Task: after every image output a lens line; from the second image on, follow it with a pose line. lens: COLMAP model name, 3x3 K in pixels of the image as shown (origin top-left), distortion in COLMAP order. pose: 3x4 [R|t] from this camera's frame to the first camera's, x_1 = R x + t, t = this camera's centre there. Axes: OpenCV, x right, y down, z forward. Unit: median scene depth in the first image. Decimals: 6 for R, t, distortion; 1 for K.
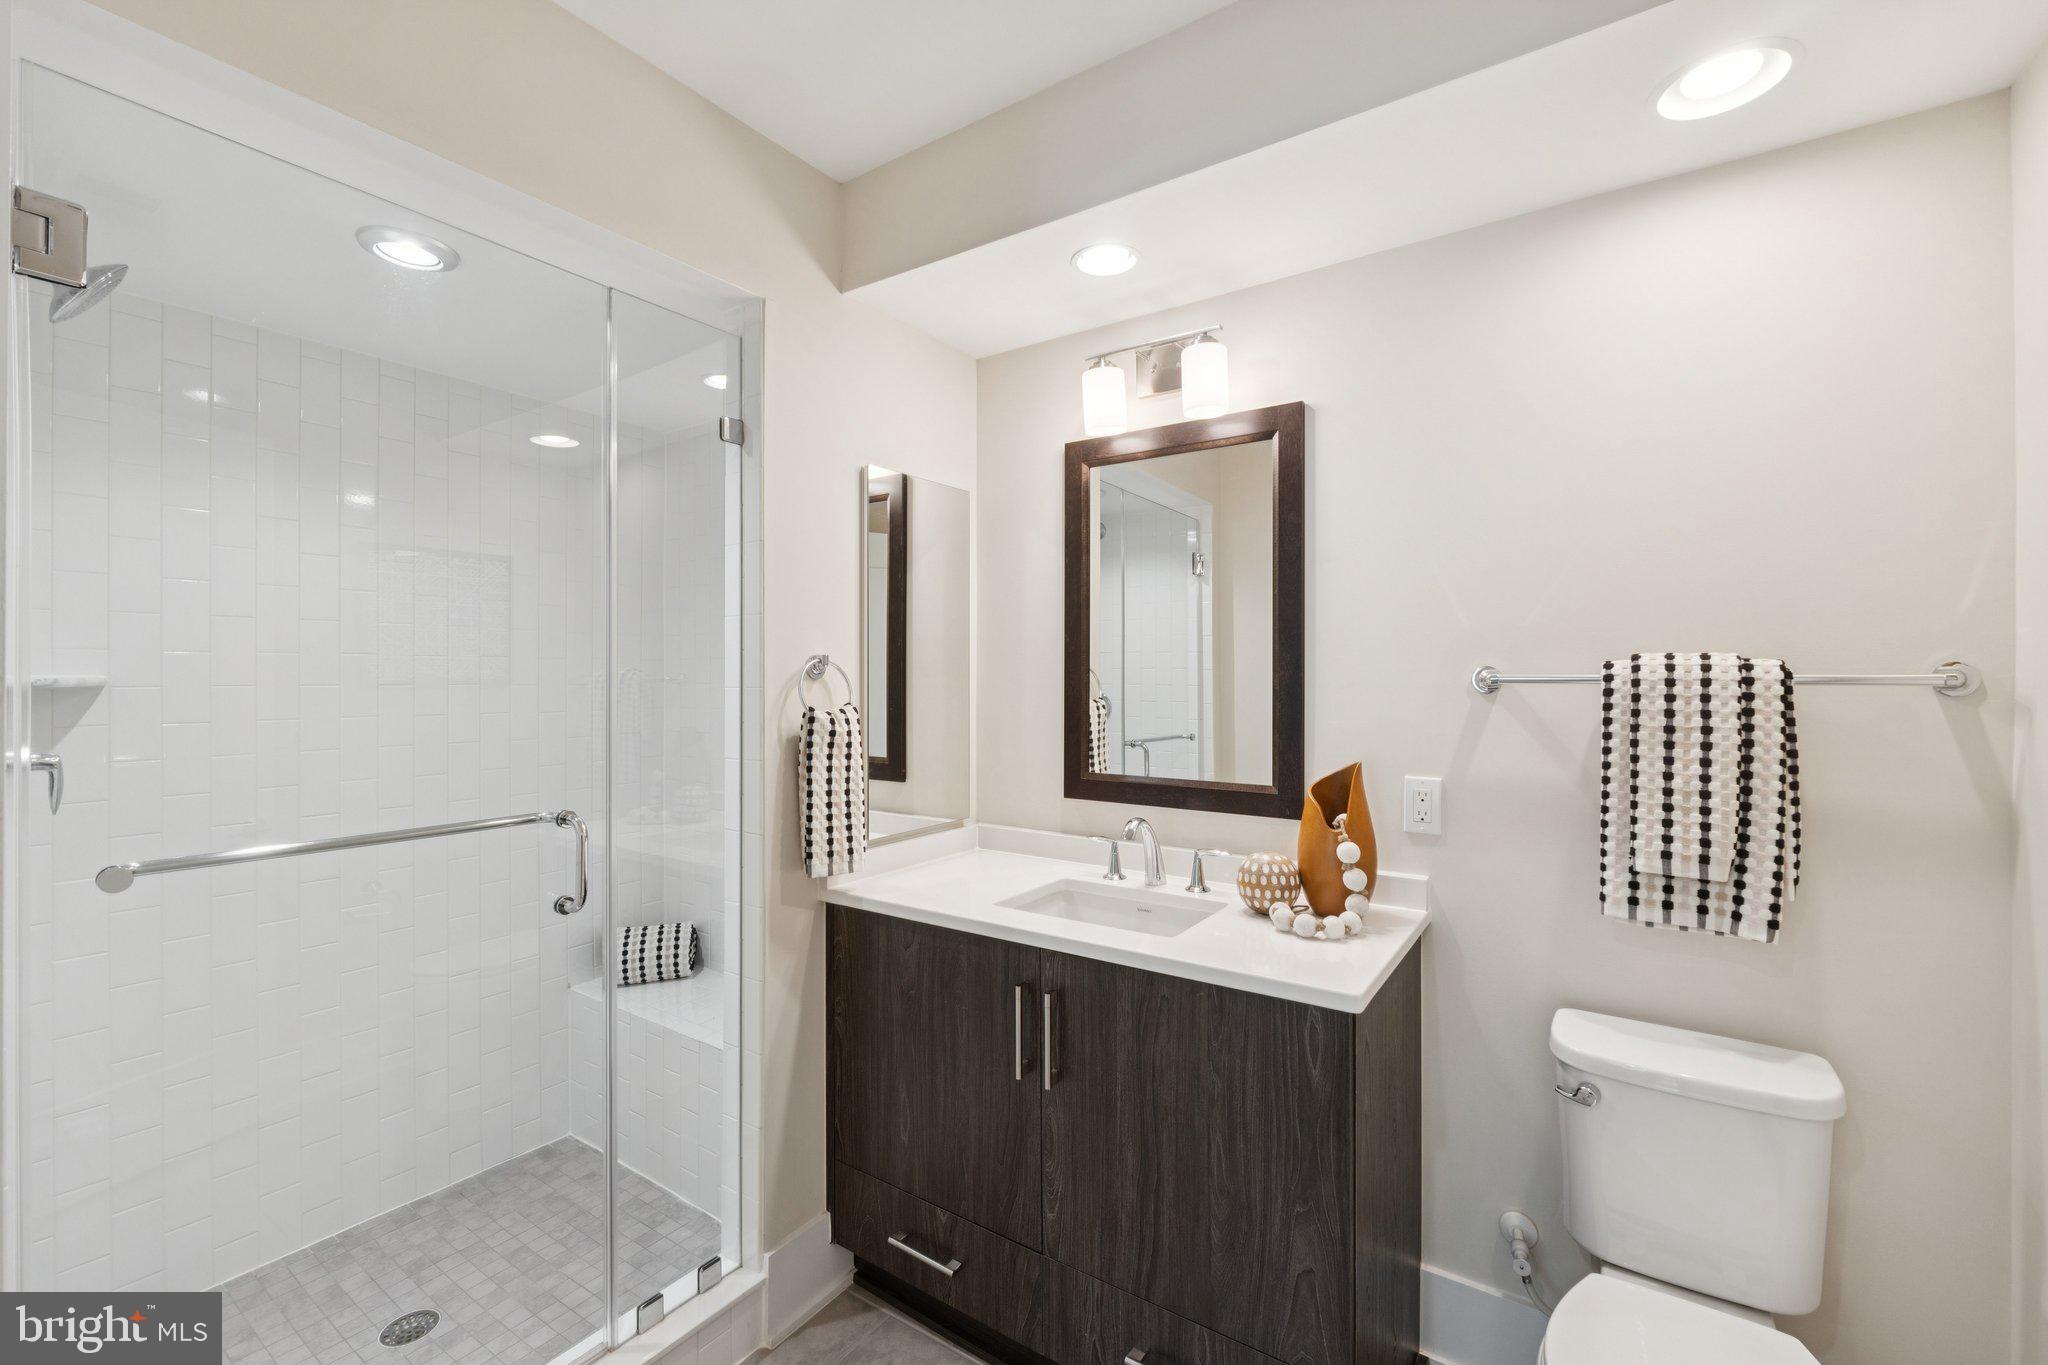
lens RADIAL K [[857.0, 0, 1026.8], [0, 857.0, 680.0], [0, 0, 1]] dist [-0.012039, -0.000030]
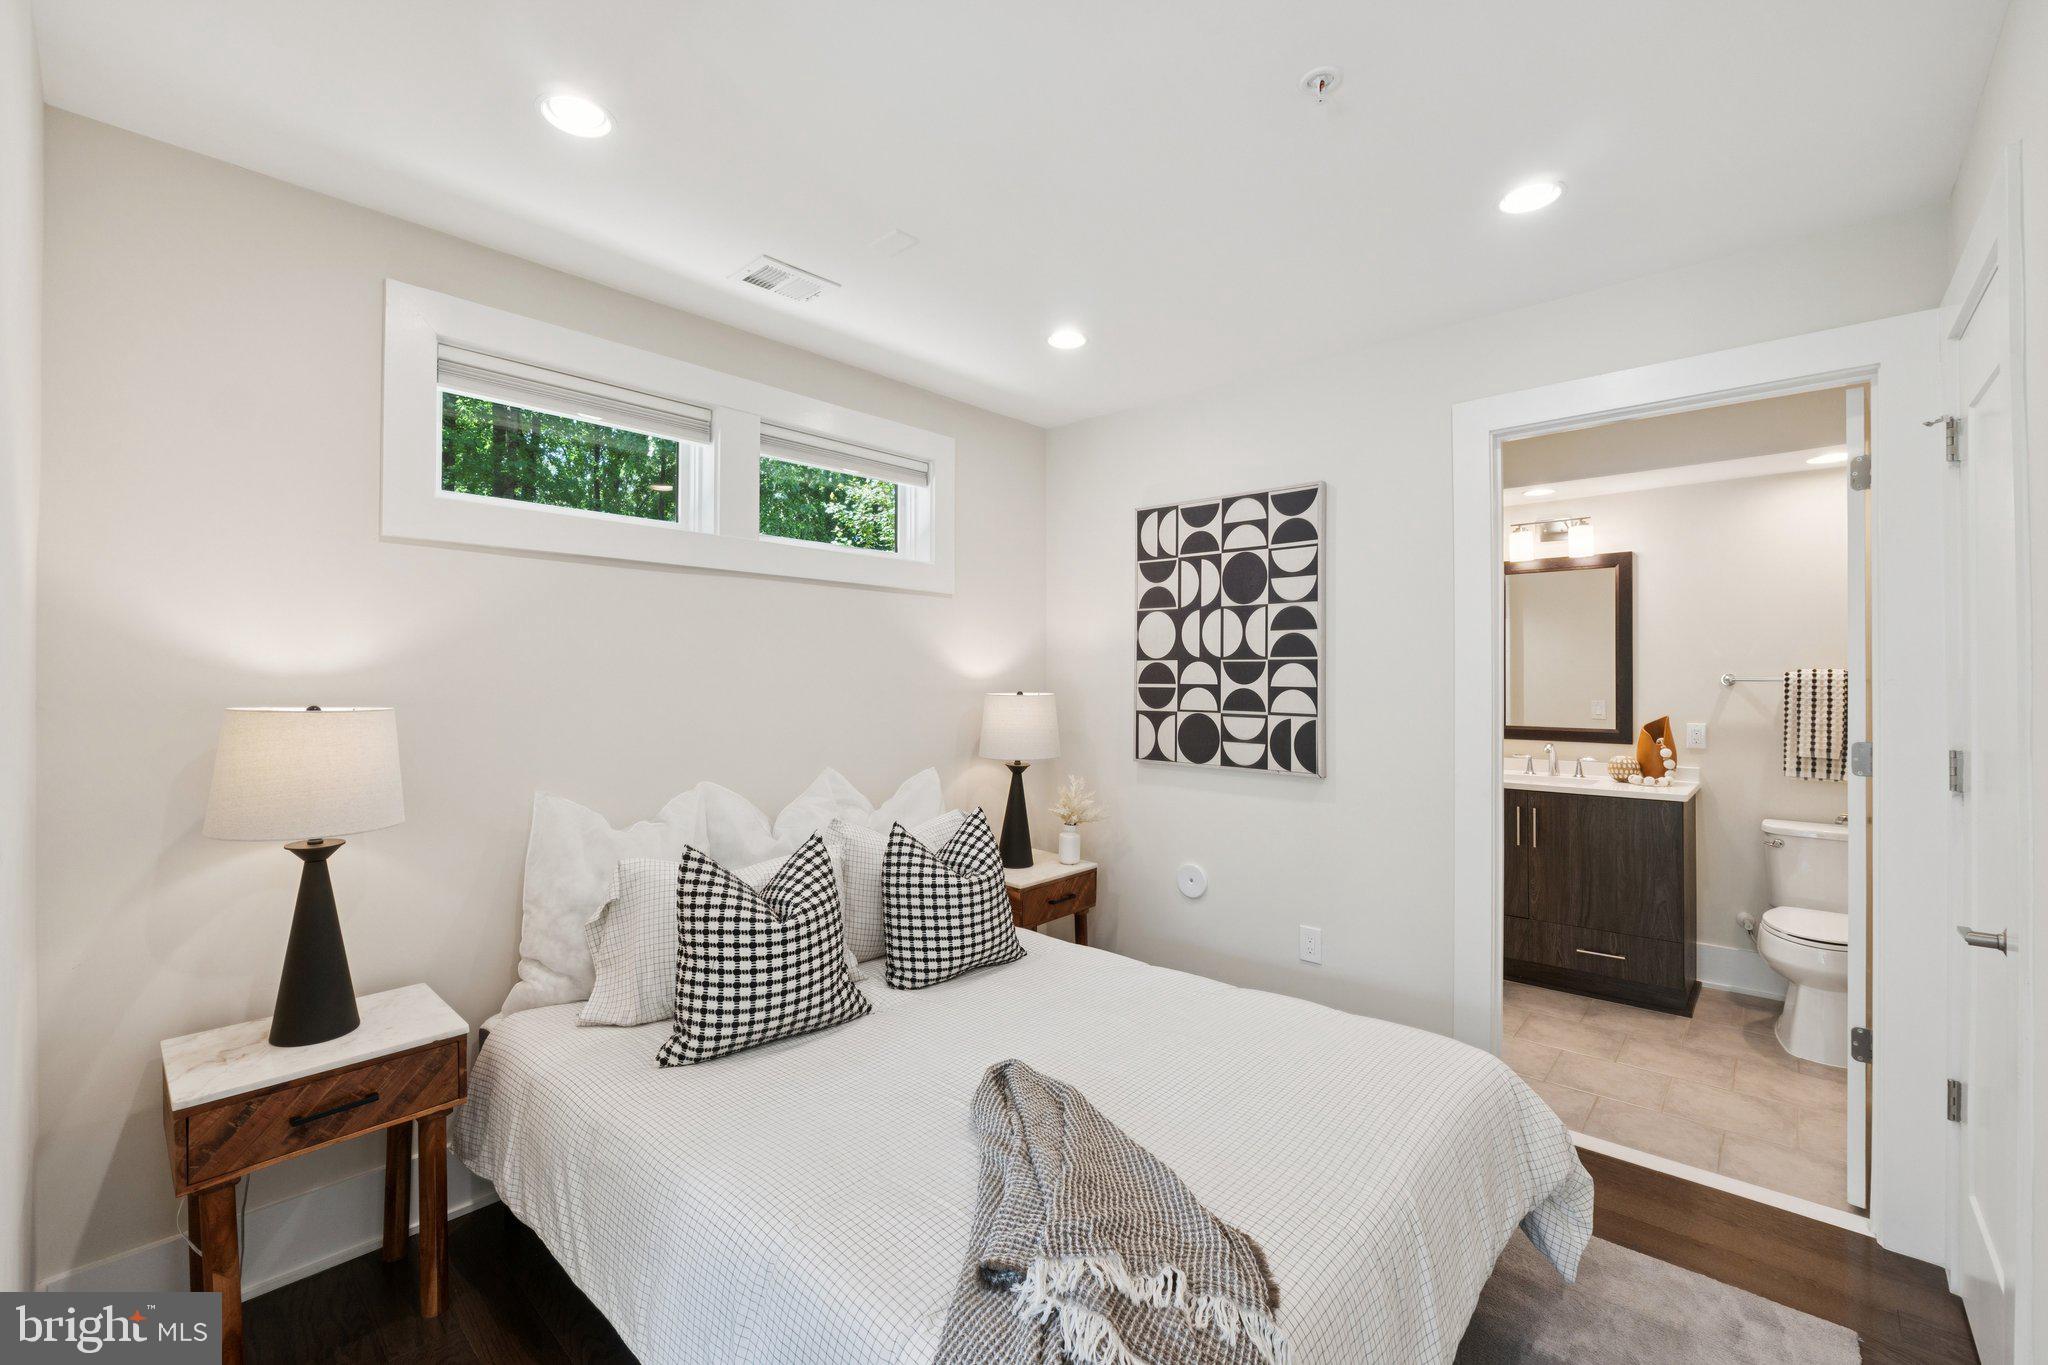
lens RADIAL K [[857.0, 0, 1018.8], [0, 857.0, 675.6], [0, 0, 1]] dist [-0.012039, -0.000030]
pose [[0.989749, 0.001027, -0.142814, -1.090344], [-0.002678, 0.999932, -0.011373, 0.020021], [0.142793, 0.011639, 0.989684, -1.634463]]
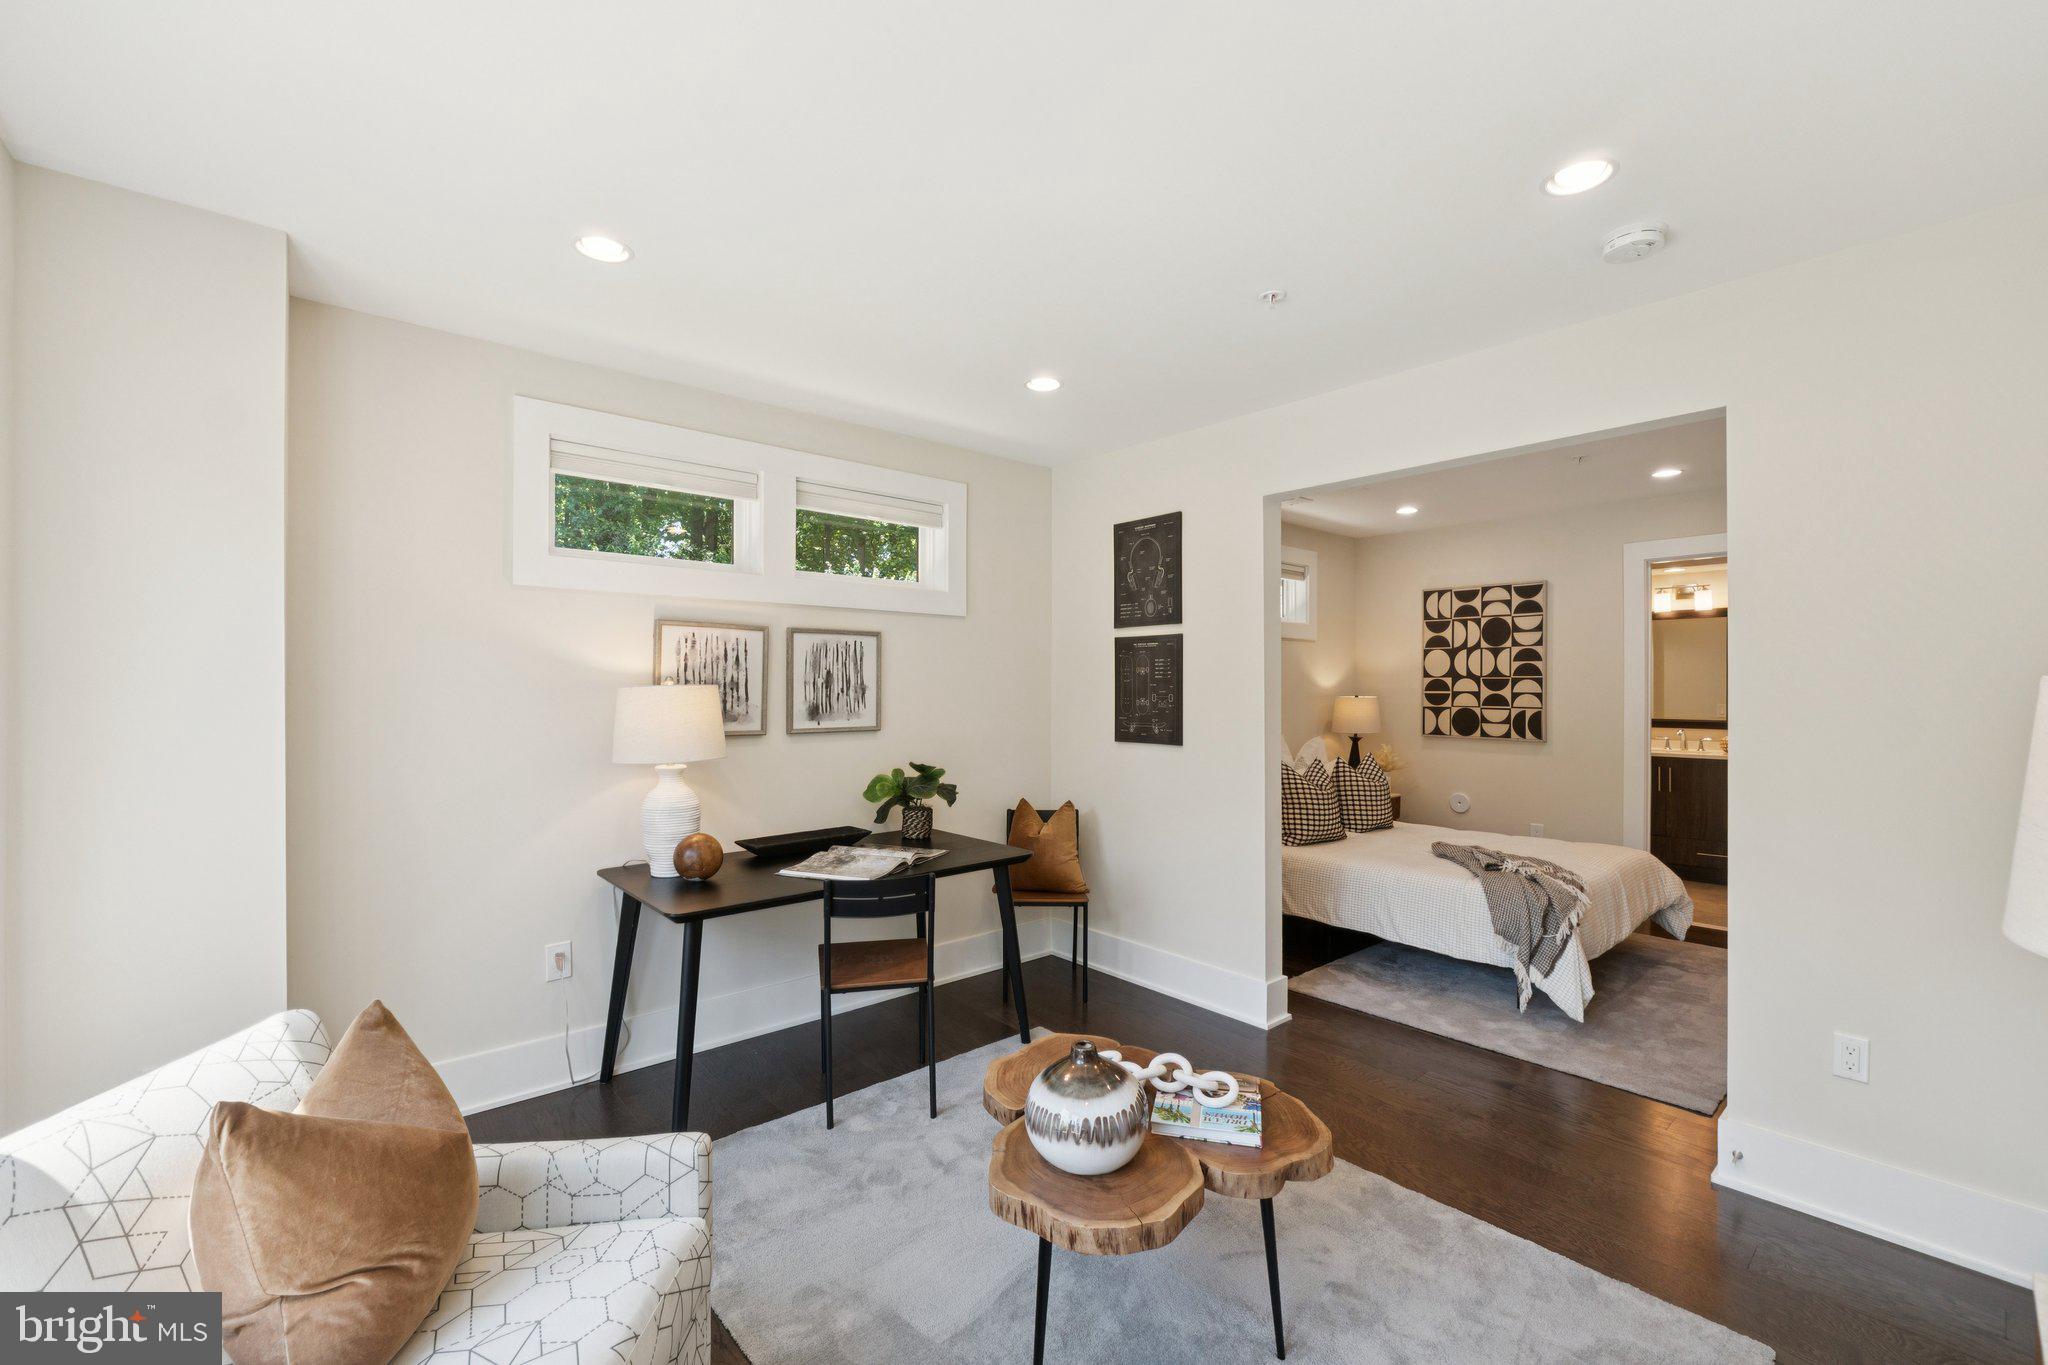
lens RADIAL K [[857.0, 0, 1025.8], [0, 857.0, 691.4], [0, 0, 1]] dist [-0.012039, -0.000030]
pose [[0.966711, 0.001865, -0.255862, -1.879494], [-0.003577, 0.999974, -0.006225, 0.047757], [0.255844, 0.006933, 0.966693, -3.634980]]
